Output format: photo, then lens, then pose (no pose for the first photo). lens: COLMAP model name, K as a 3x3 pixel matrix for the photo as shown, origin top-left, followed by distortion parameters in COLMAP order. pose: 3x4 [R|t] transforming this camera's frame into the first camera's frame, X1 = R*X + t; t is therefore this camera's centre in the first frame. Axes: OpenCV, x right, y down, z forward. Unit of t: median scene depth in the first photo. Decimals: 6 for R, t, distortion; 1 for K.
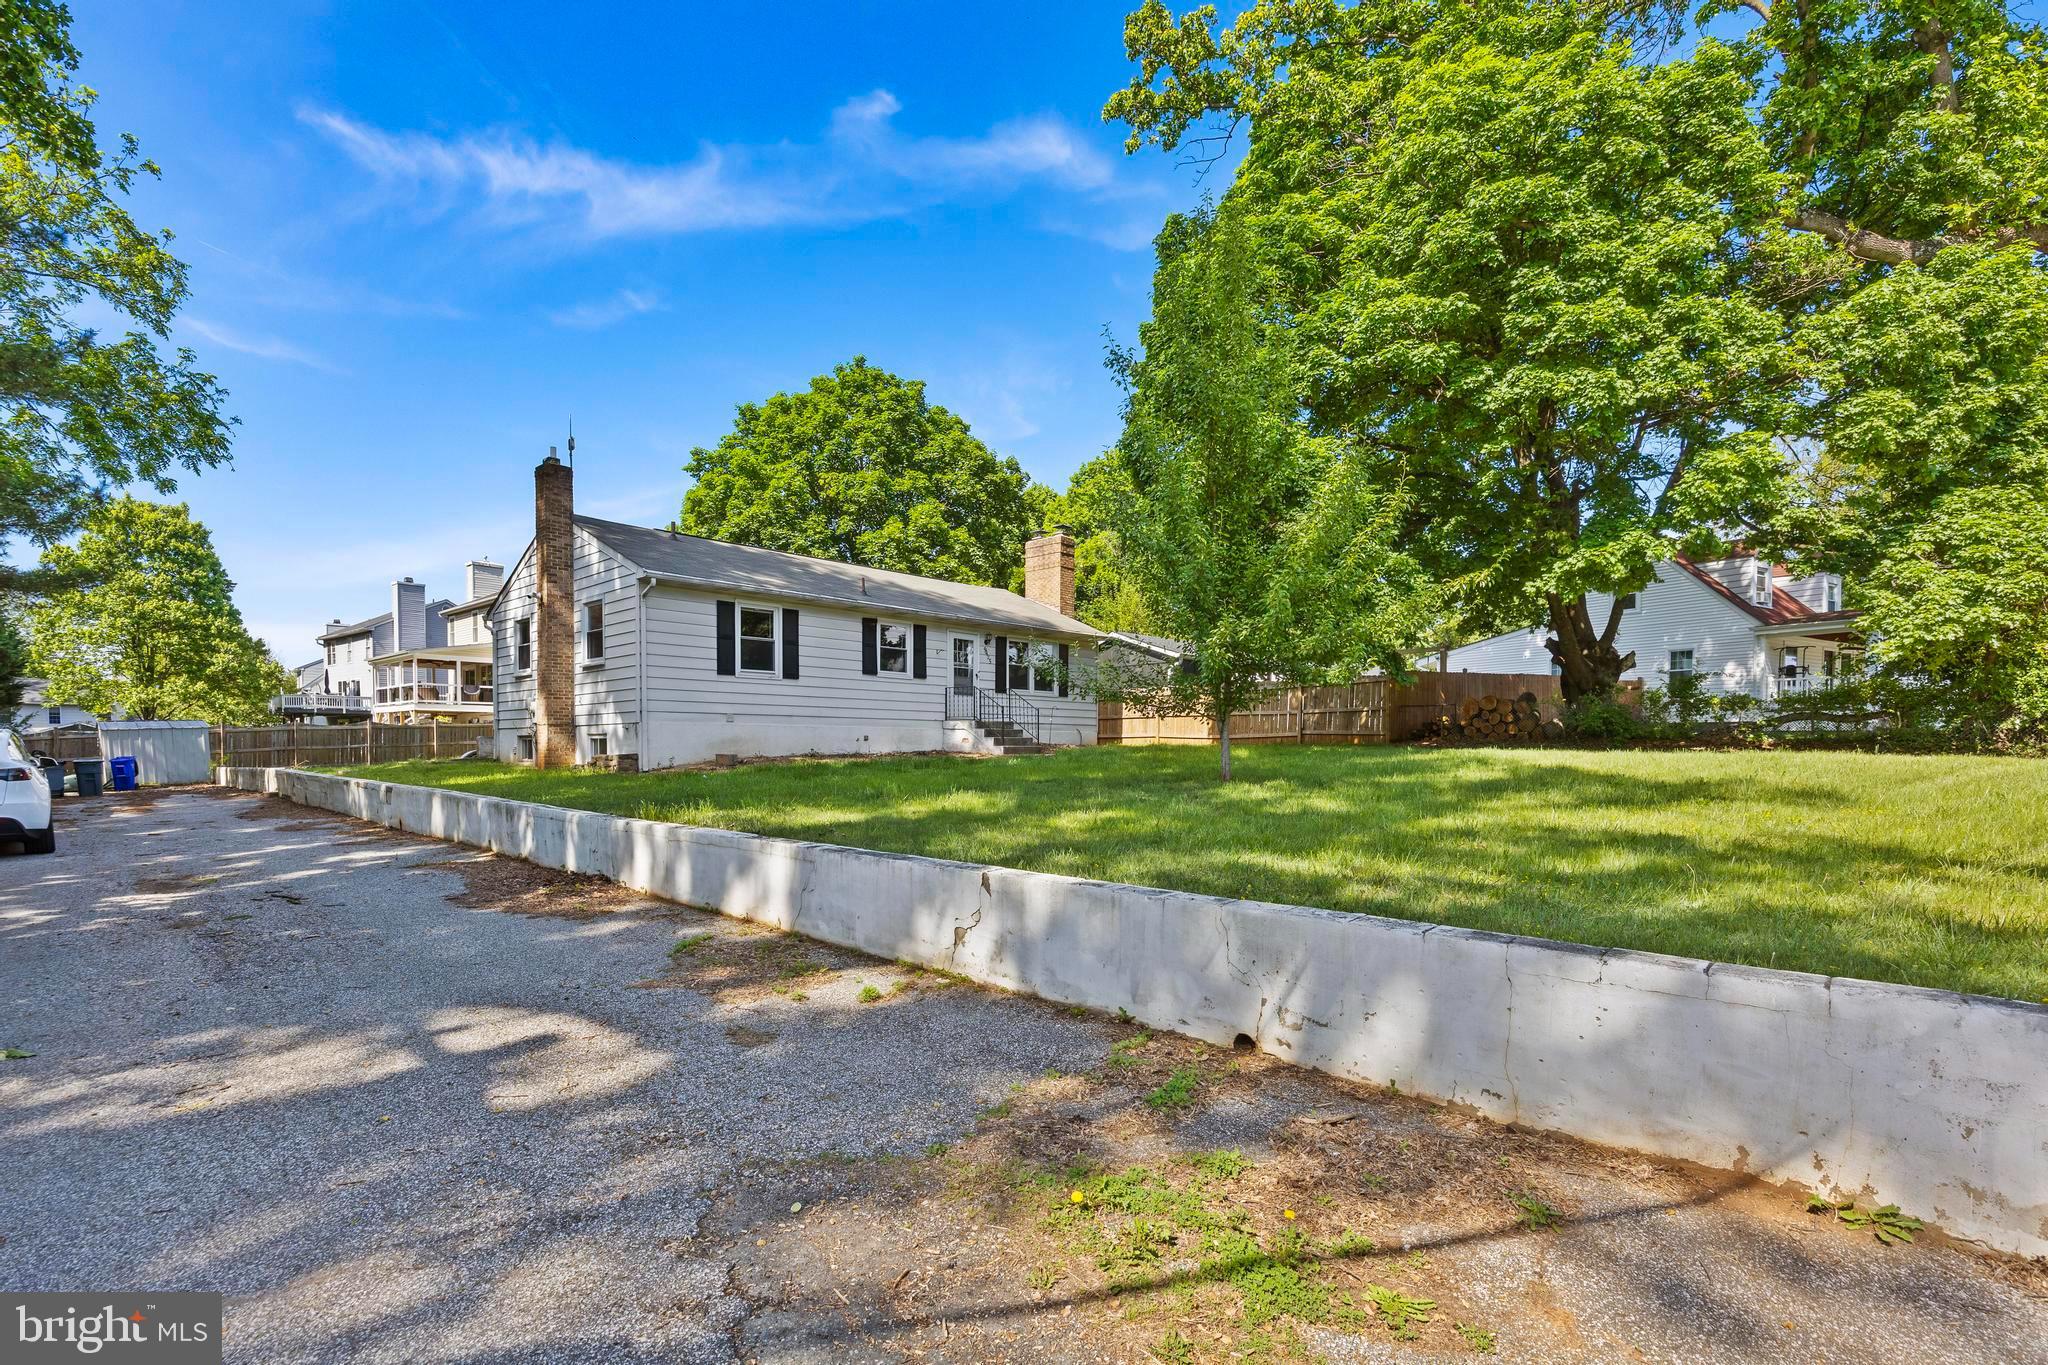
lens RADIAL K [[934.7, 0, 1024.4], [0, 934.7, 803.5], [0, 0, 1]] dist [-0.002972, -0.005438]
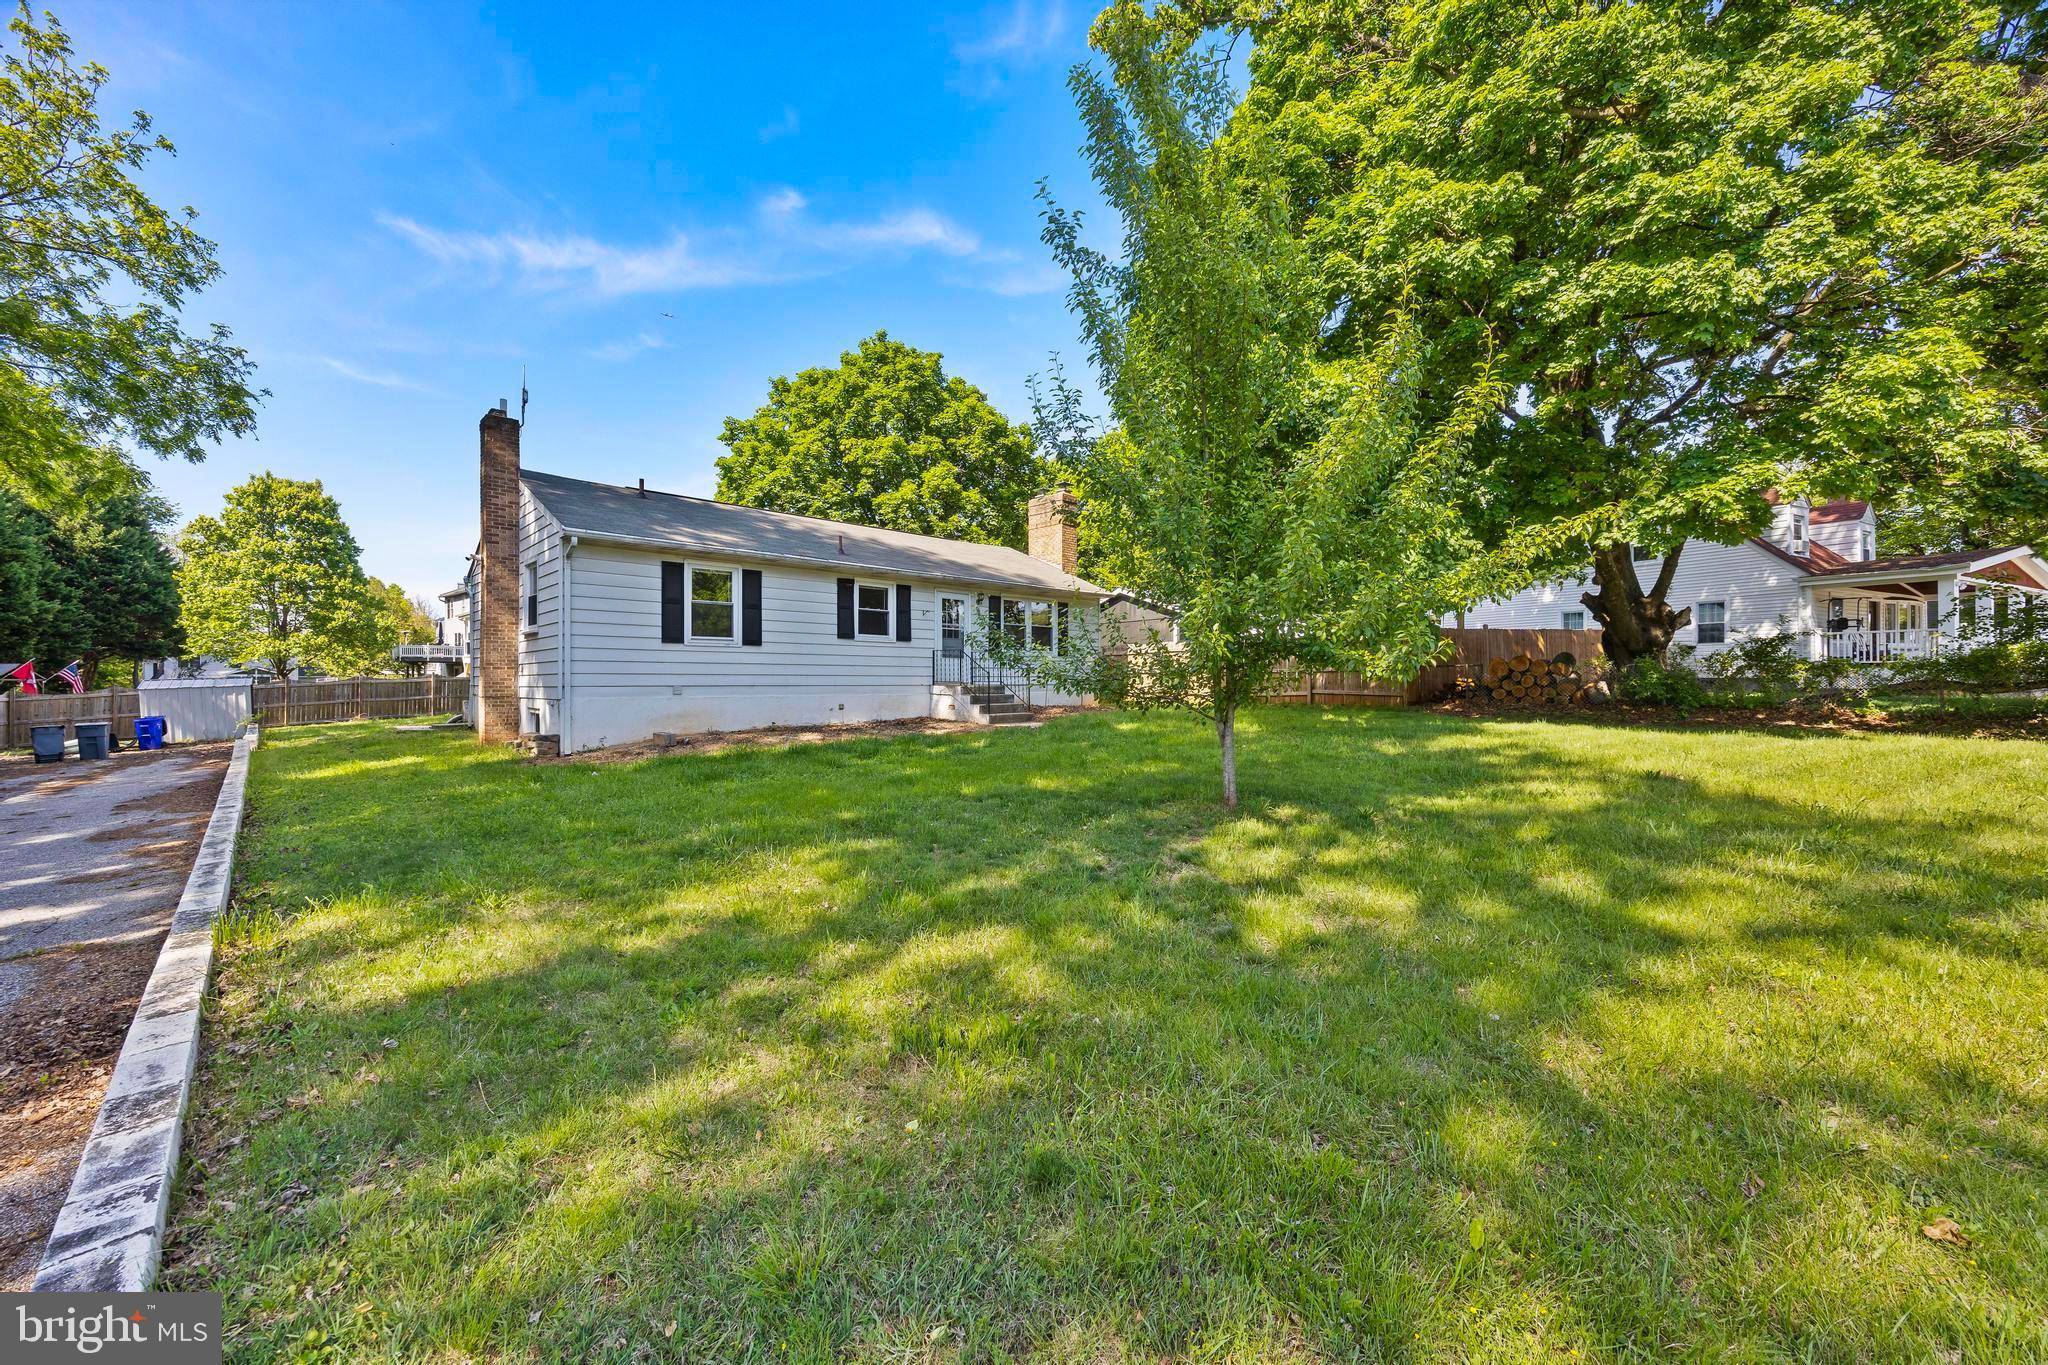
lens RADIAL K [[785.1, 0, 1032.0], [0, 785.1, 695.3], [0, 0, 1]] dist [-0.004928, -0.000181]
pose [[0.999062, -0.001762, -0.043267, 0.042696], [0.000020, 0.999190, -0.040232, -0.038954], [0.043303, 0.040193, 0.998253, 0.178300]]
